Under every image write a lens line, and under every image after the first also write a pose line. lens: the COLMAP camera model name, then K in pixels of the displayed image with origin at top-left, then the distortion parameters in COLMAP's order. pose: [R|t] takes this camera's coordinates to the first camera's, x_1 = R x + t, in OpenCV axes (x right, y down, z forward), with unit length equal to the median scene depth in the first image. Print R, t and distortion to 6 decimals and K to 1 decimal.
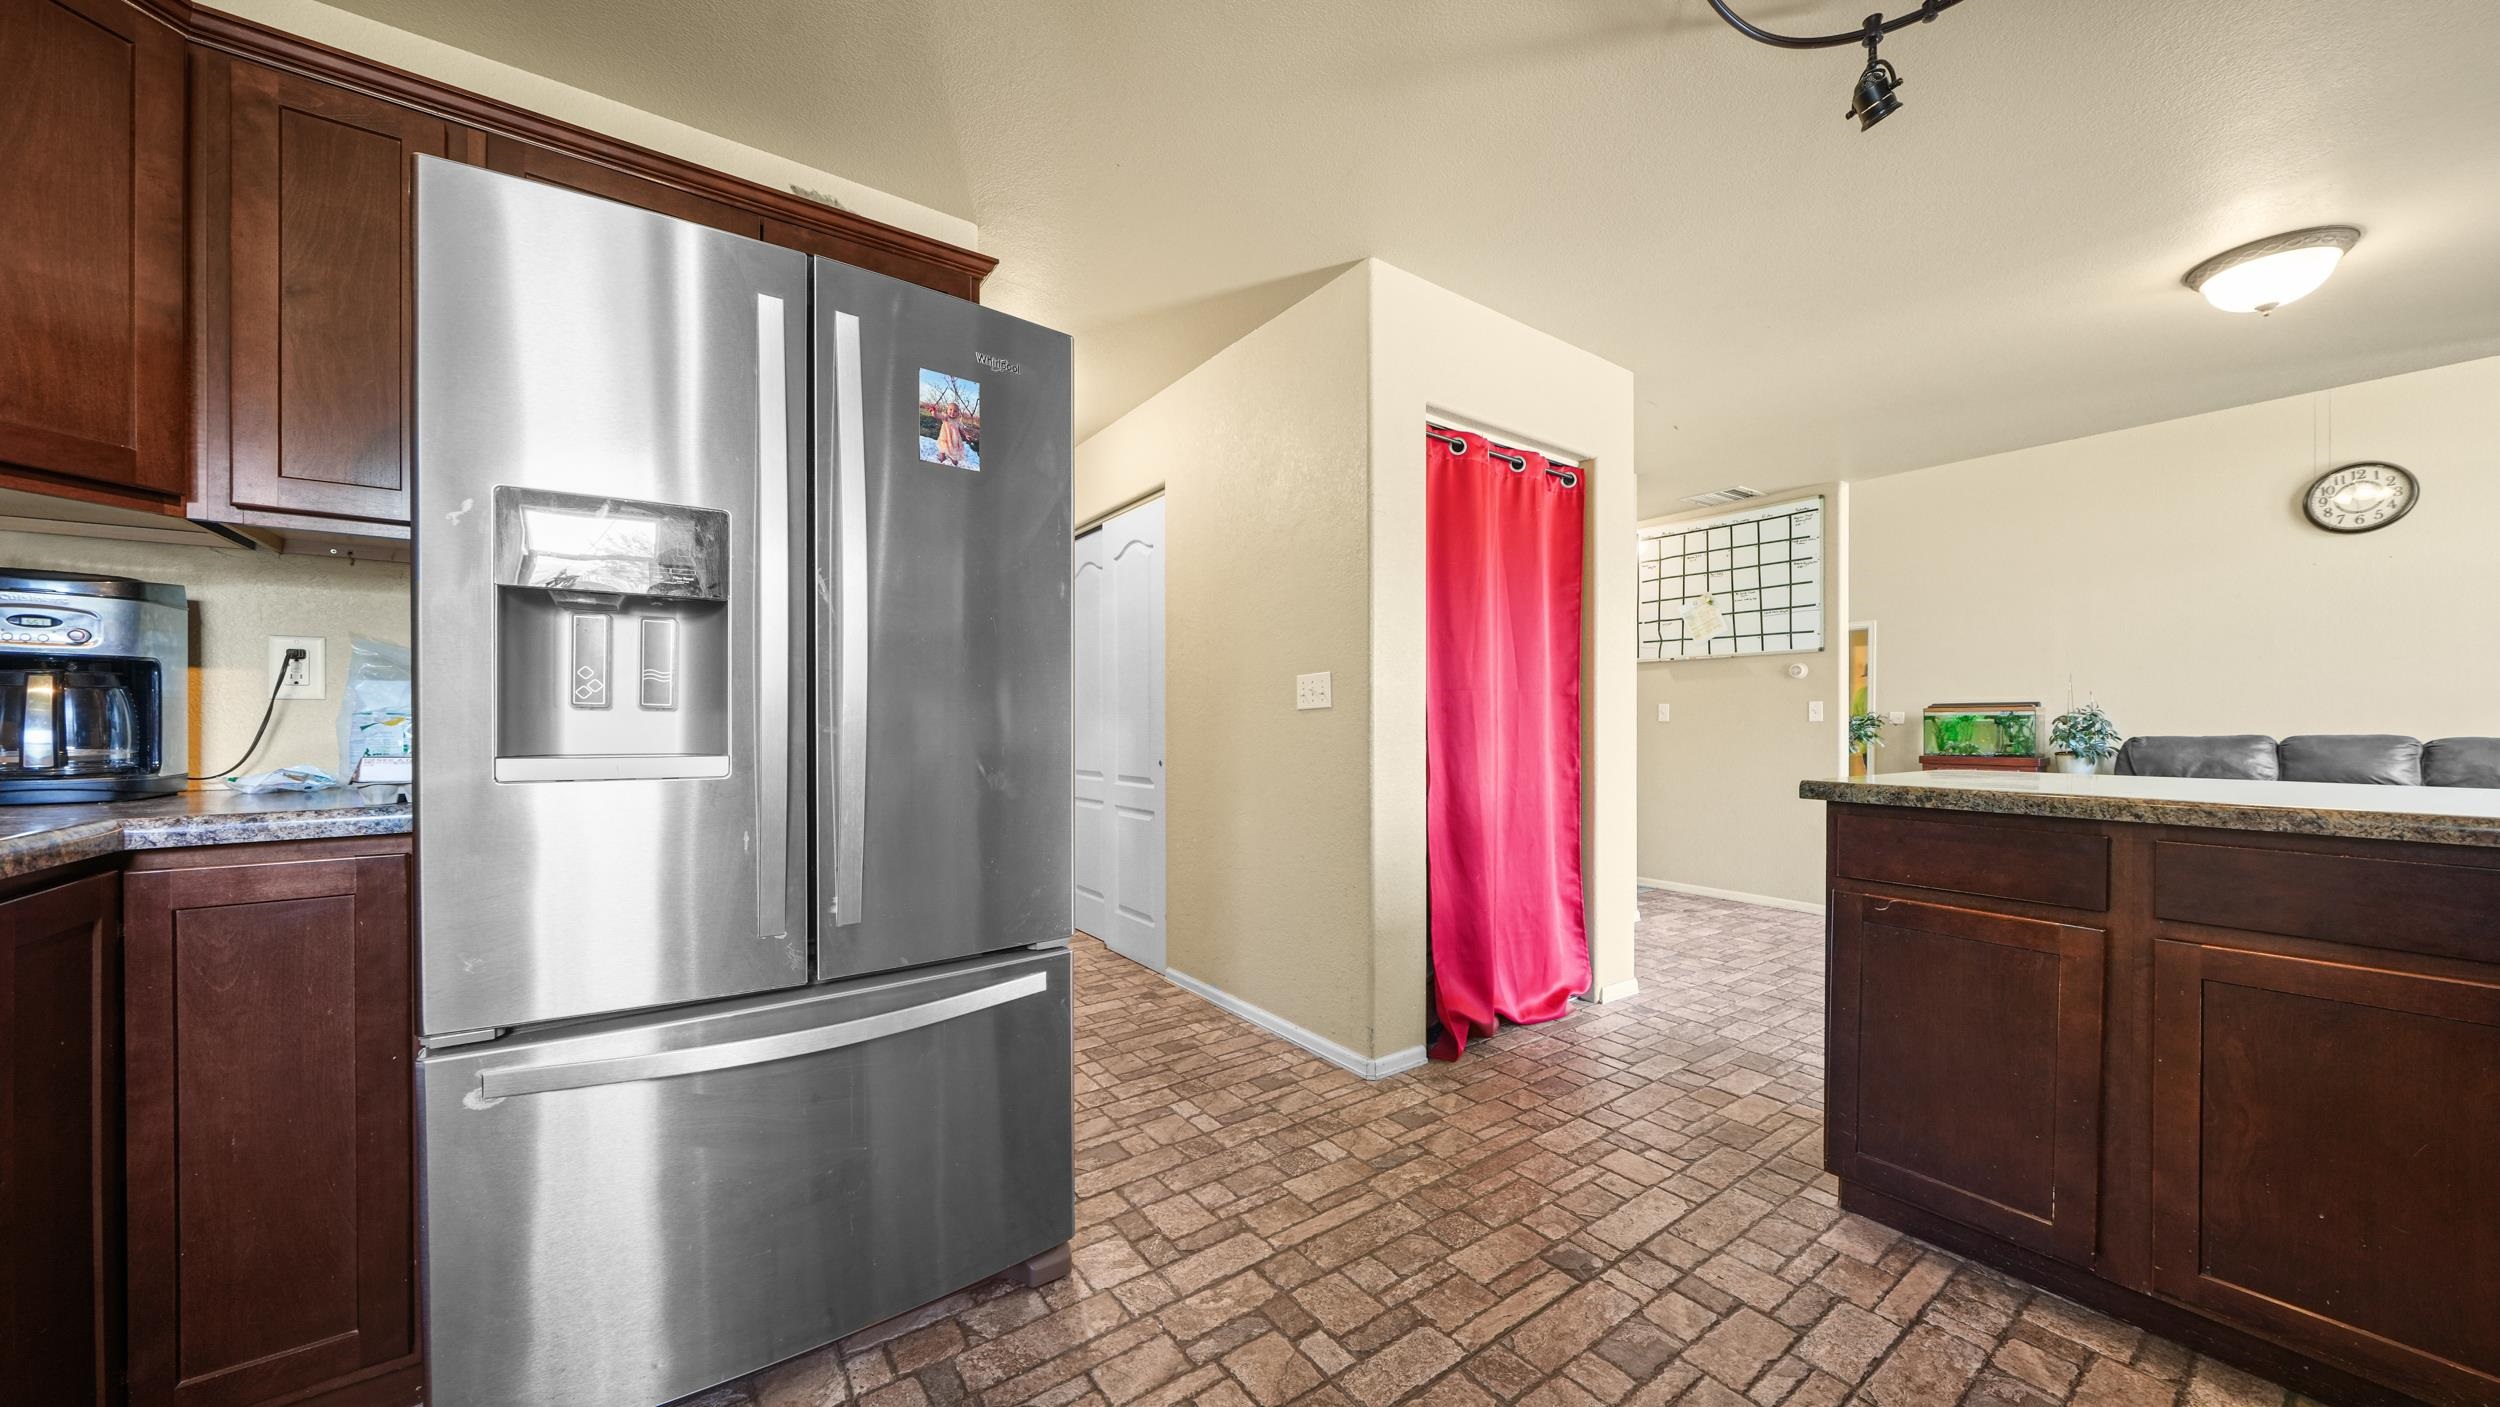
lens RADIAL K [[855.5, 0, 1244.7], [0, 855.5, 737.6], [0, 0, 1]] dist [-0.001612, -0.000241]
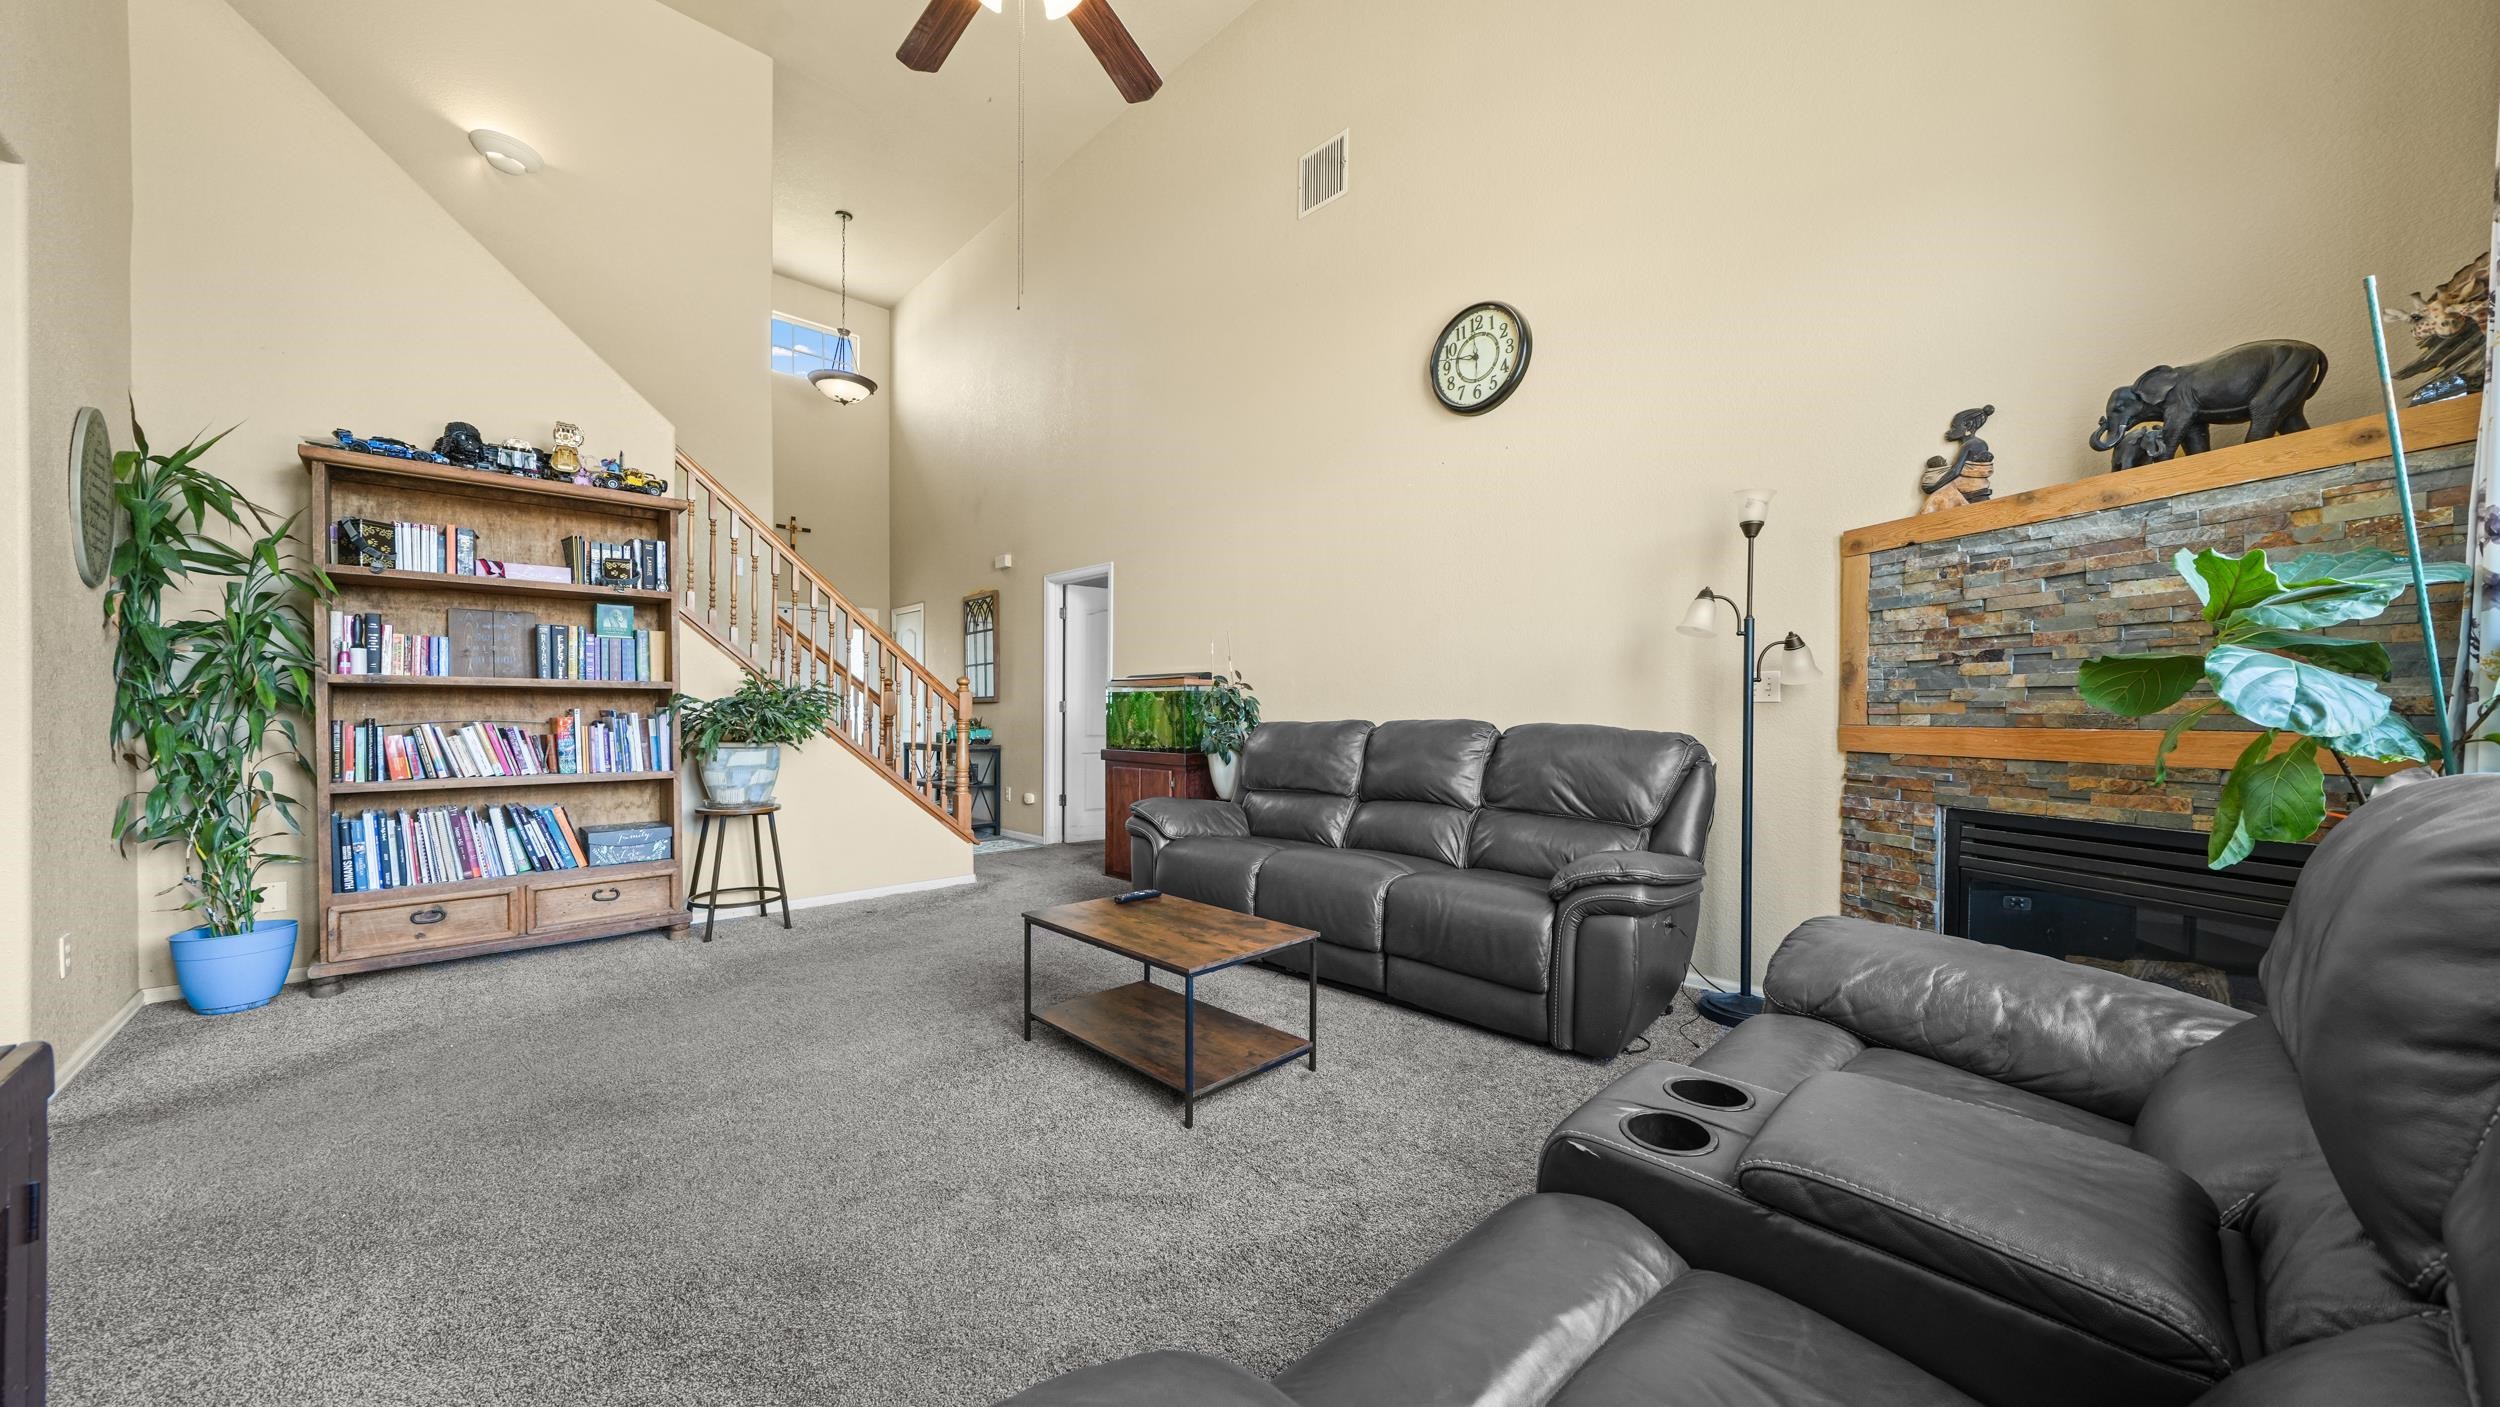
lens RADIAL K [[840.5, 0, 1250.9], [0, 840.5, 729.4], [0, 0, 1]] dist [-0.001490, 0.000127]
pose [[0.988620, -0.005406, 0.150340, 1.019872], [0.005016, 0.999983, 0.002975, -0.000196], [-0.150353, -0.002188, 0.988630, 0.383344]]
